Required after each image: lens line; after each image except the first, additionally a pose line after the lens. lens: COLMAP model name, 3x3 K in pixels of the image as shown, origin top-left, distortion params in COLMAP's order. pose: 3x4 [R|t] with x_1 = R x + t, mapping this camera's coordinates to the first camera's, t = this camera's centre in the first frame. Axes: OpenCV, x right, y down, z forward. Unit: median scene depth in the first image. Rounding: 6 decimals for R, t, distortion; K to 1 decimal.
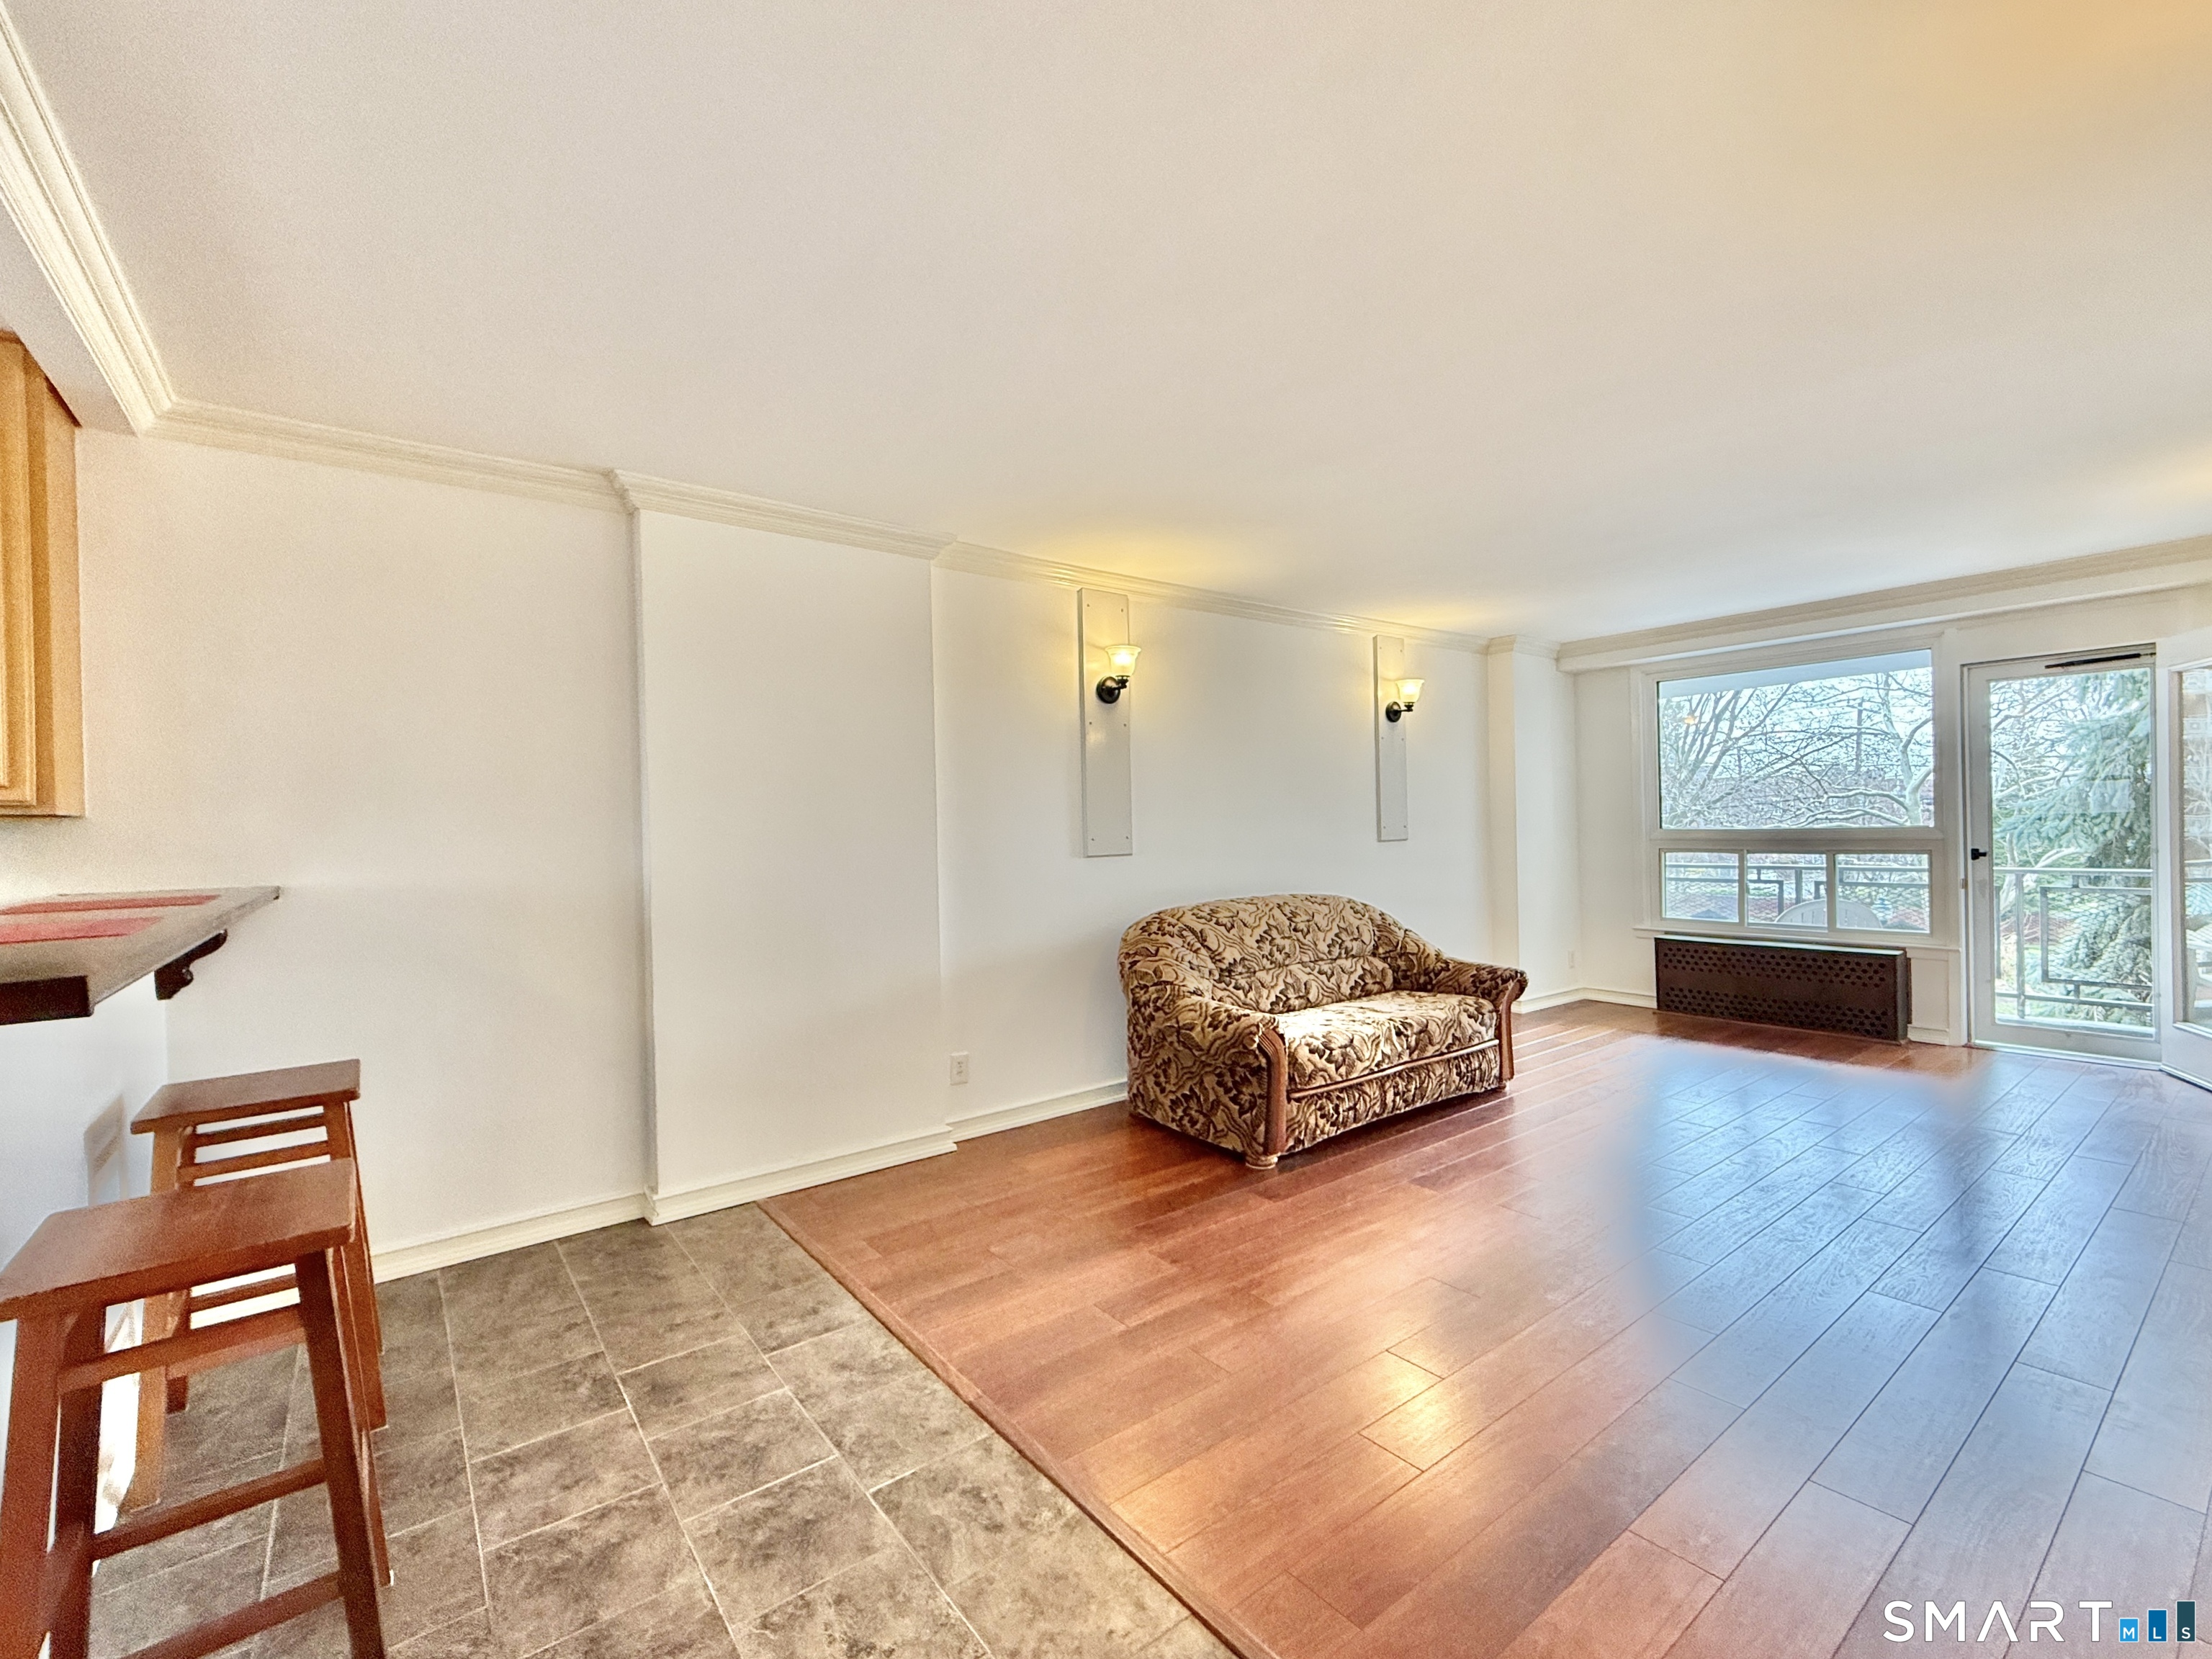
lens RADIAL K [[887.5, 0, 1075.4], [0, 887.5, 848.7], [0, 0, 1]] dist [-0.000506, 0.000085]
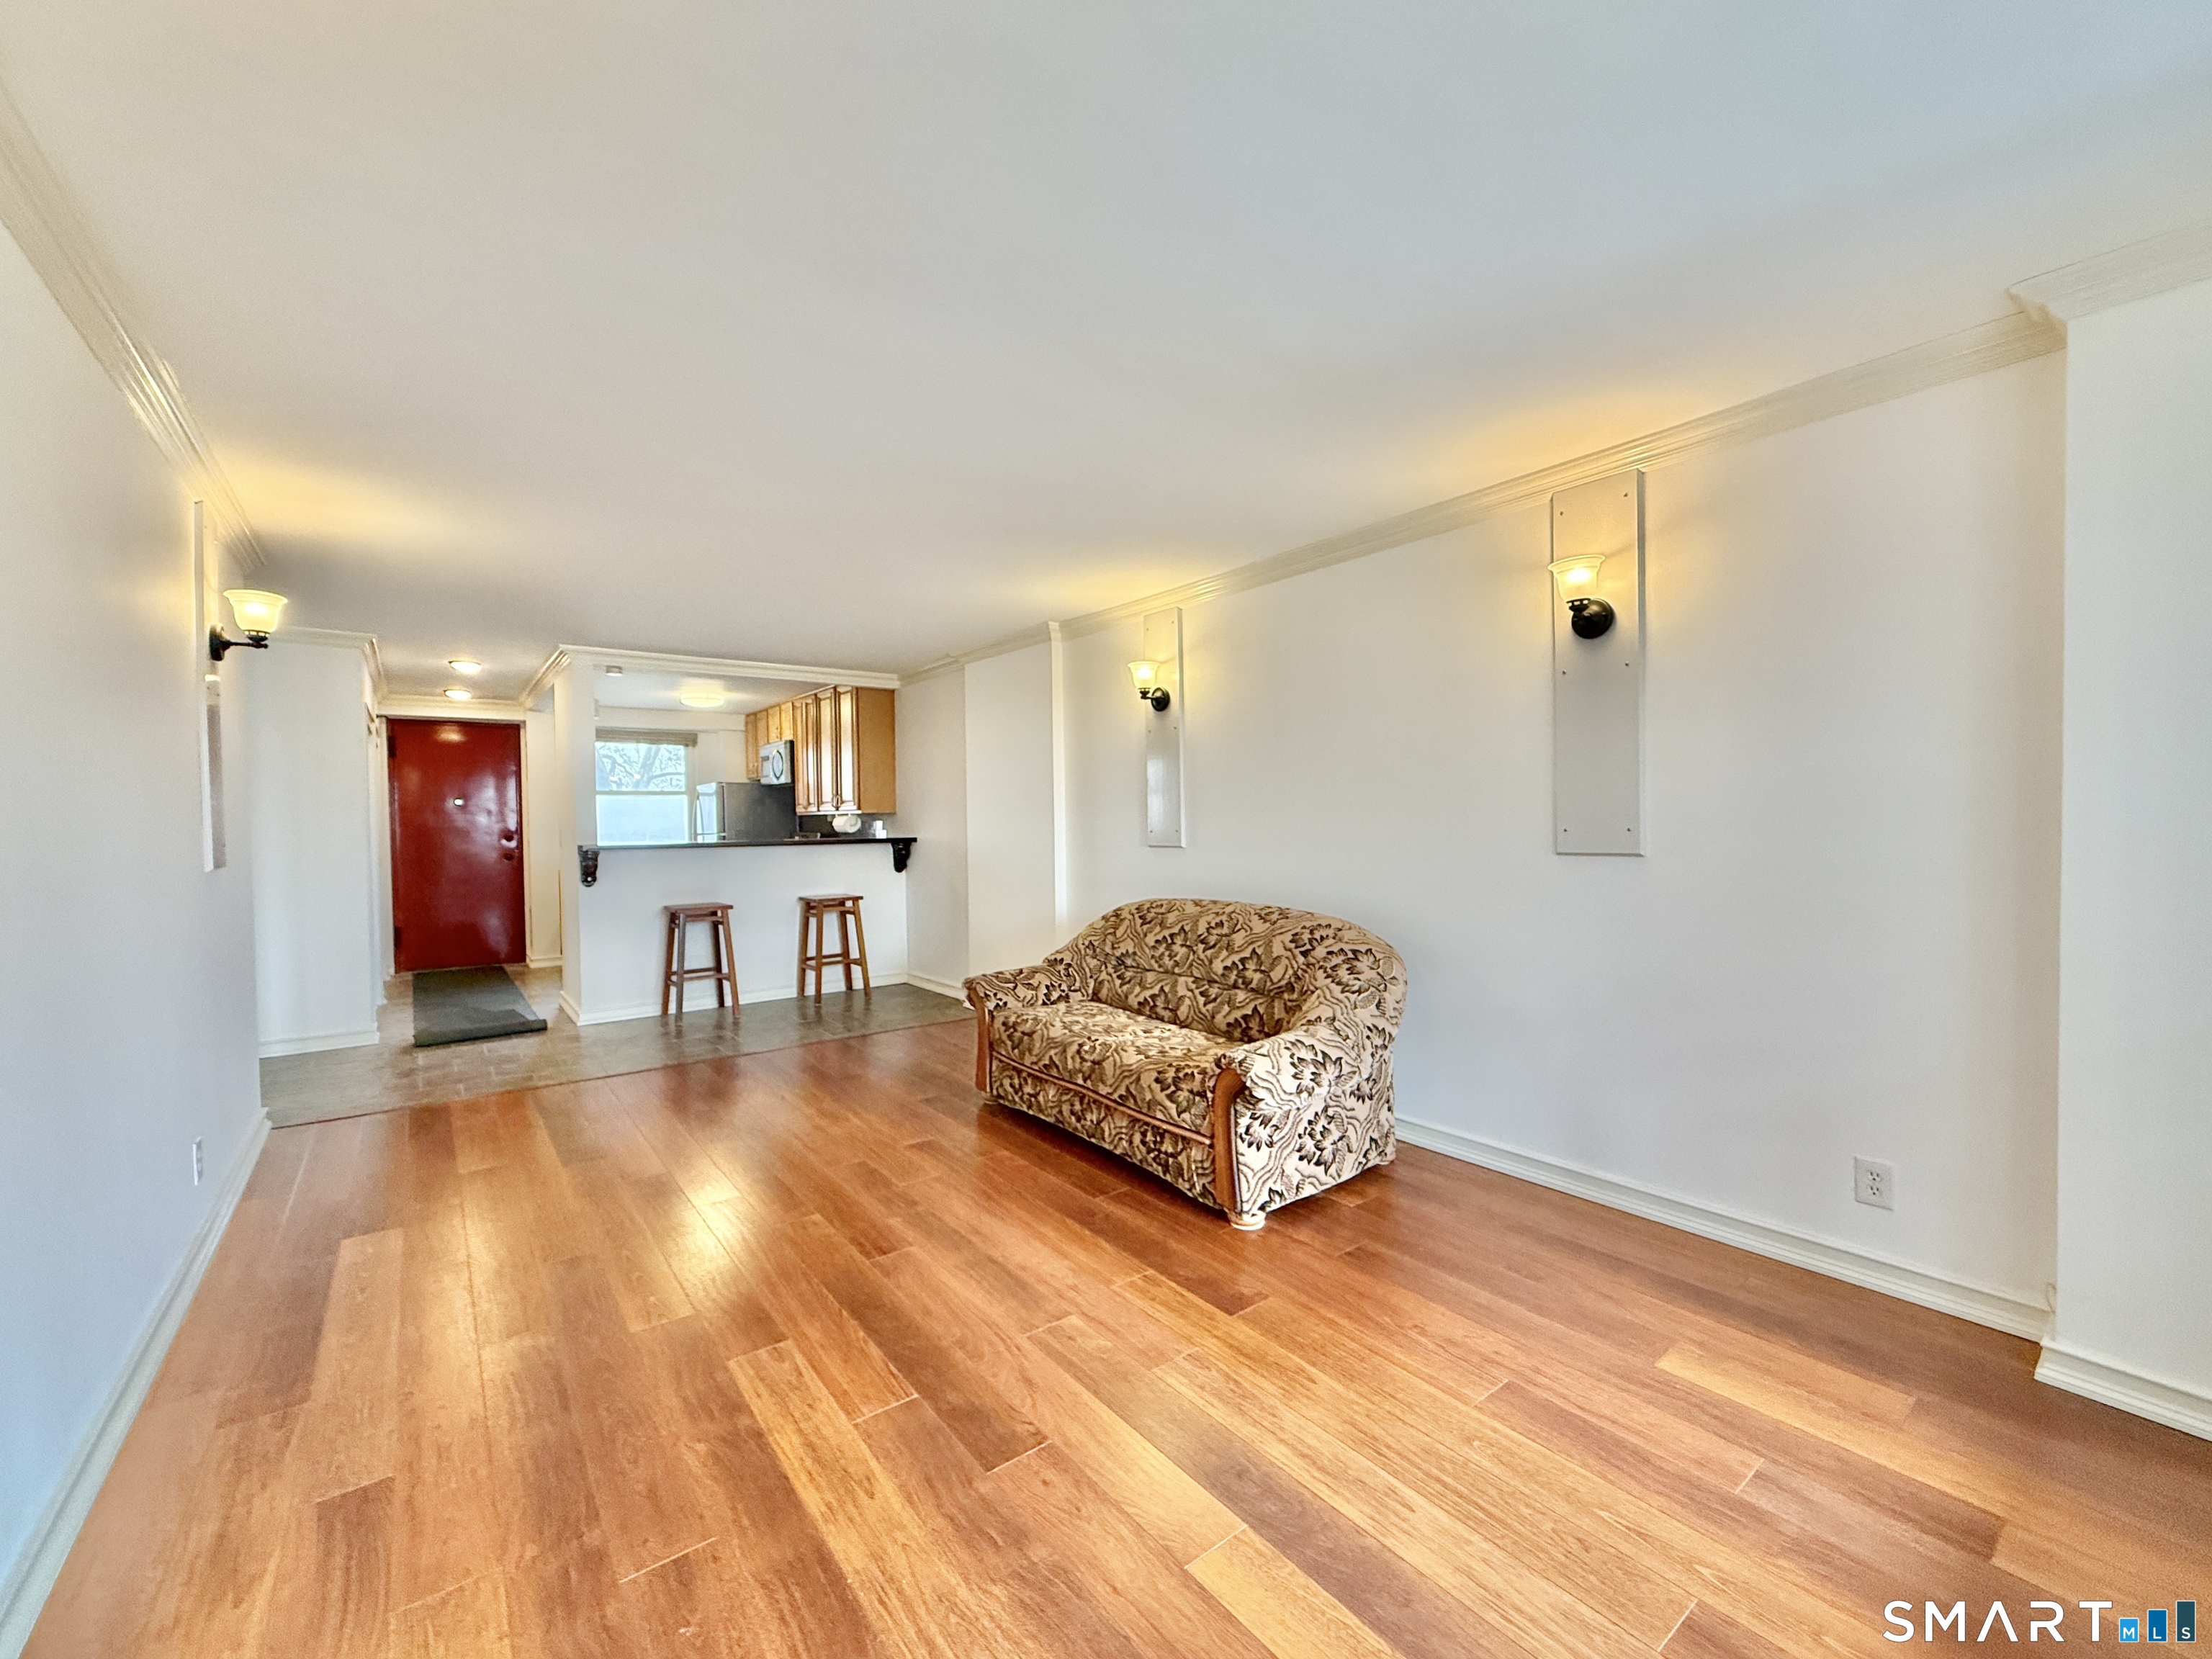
lens RADIAL K [[891.3, 0, 1106.0], [0, 891.3, 829.5], [0, 0, 1]] dist [-0.000207, 0.000254]
pose [[0.047303, 0.043722, -0.997923, 2.302586], [0.001302, 0.999038, 0.043832, -0.120805], [0.998880, -0.003373, 0.047201, 1.752081]]
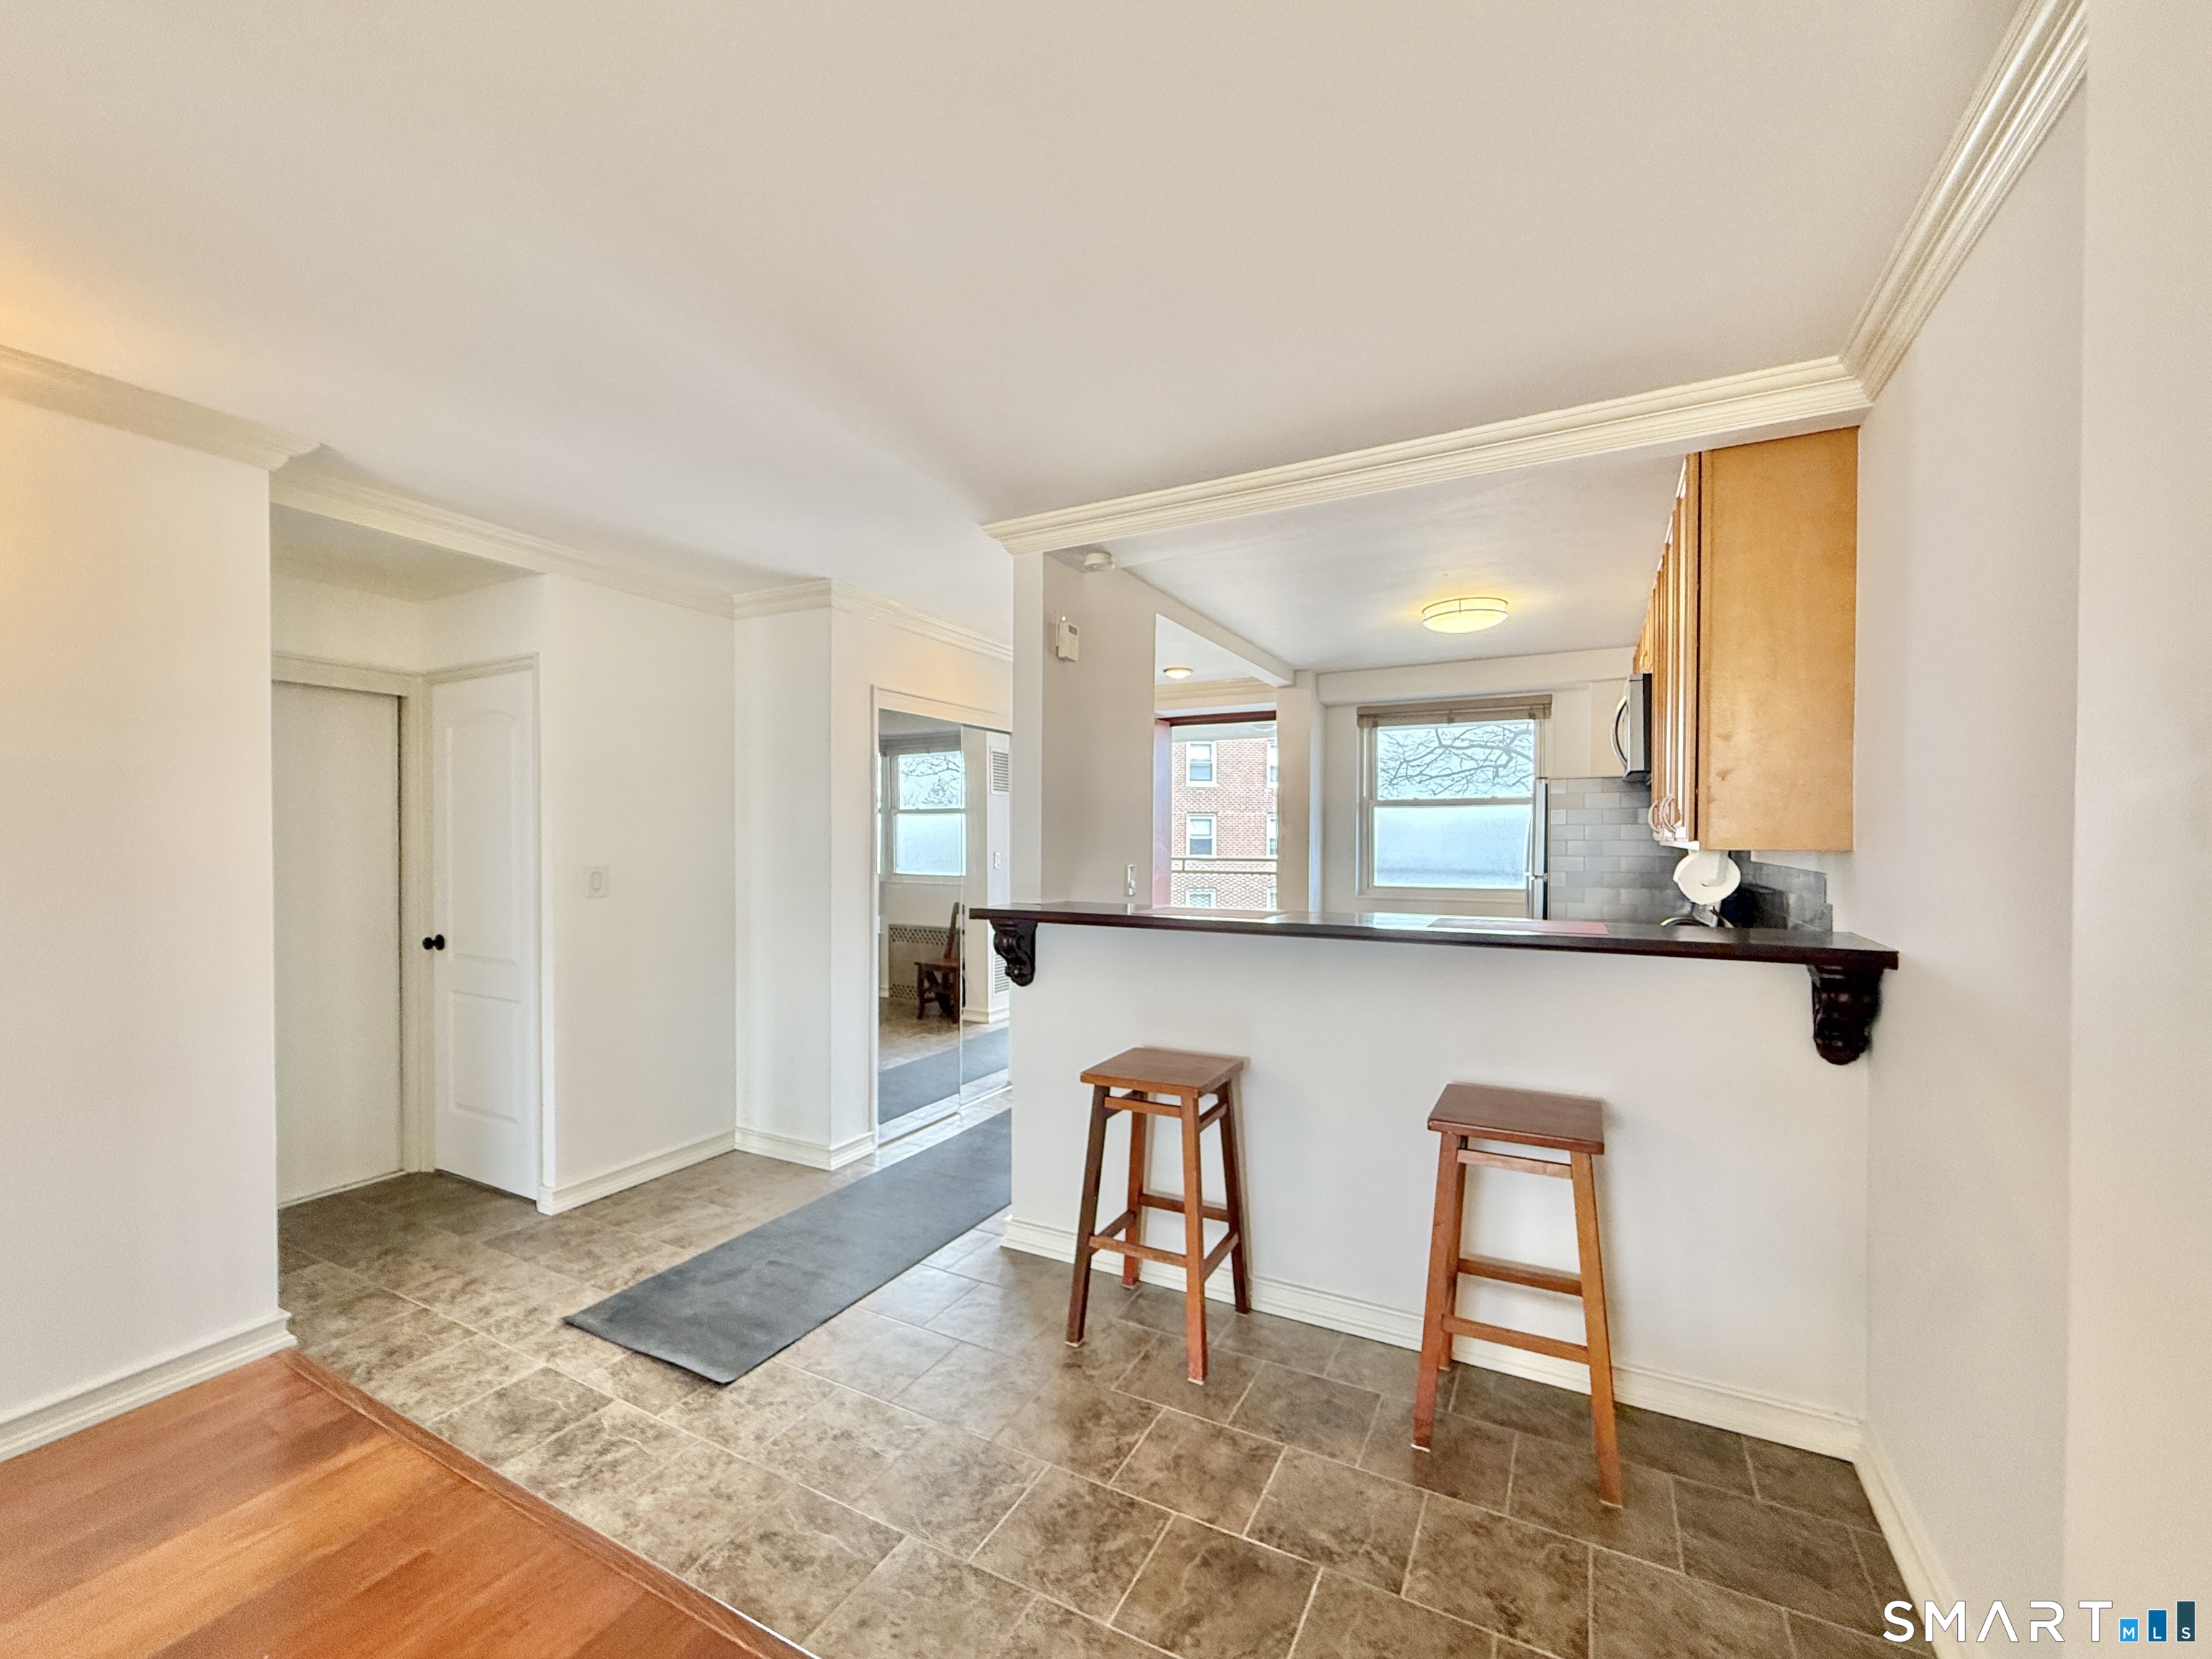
lens RADIAL K [[895.3, 0, 1106.3], [0, 895.3, 847.8], [0, 0, 1]] dist [0.117299, 0.000037]
pose [[-0.890200, 0.048636, -0.452965, 0.028130], [0.038288, 0.998754, 0.031993, -0.103524], [0.453957, 0.011137, -0.890954, 1.690764]]
